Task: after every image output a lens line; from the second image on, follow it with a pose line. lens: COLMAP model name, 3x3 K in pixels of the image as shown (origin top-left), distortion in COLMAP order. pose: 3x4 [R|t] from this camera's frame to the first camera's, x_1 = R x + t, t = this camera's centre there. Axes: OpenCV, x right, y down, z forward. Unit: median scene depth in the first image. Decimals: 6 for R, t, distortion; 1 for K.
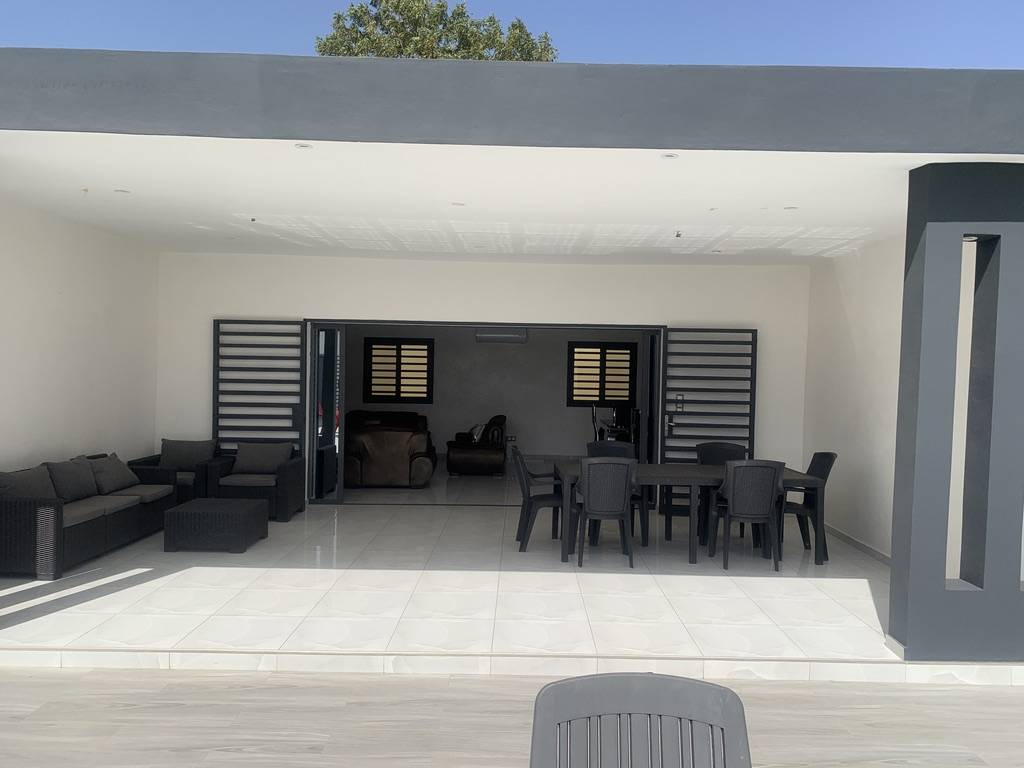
lens RADIAL K [[781.0, 0, 521.6], [0, 781.0, 396.7], [0, 0, 1]] dist [0.005186, -0.004769]
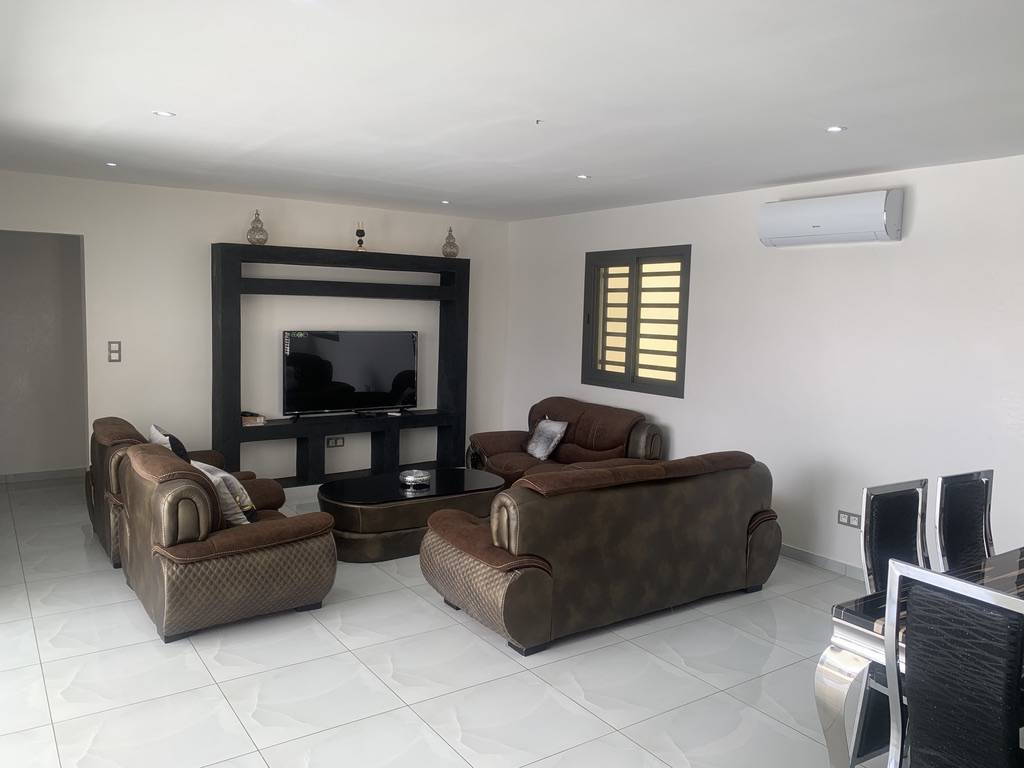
lens RADIAL K [[781.5, 0, 527.3], [0, 781.5, 353.9], [0, 0, 1]] dist [0.007966, -0.001538]
pose [[0.570734, 0.047121, -0.819782, 0.190308], [-0.041634, 0.998729, 0.028420, -0.023790], [0.820079, 0.017911, 0.571970, 0.682453]]
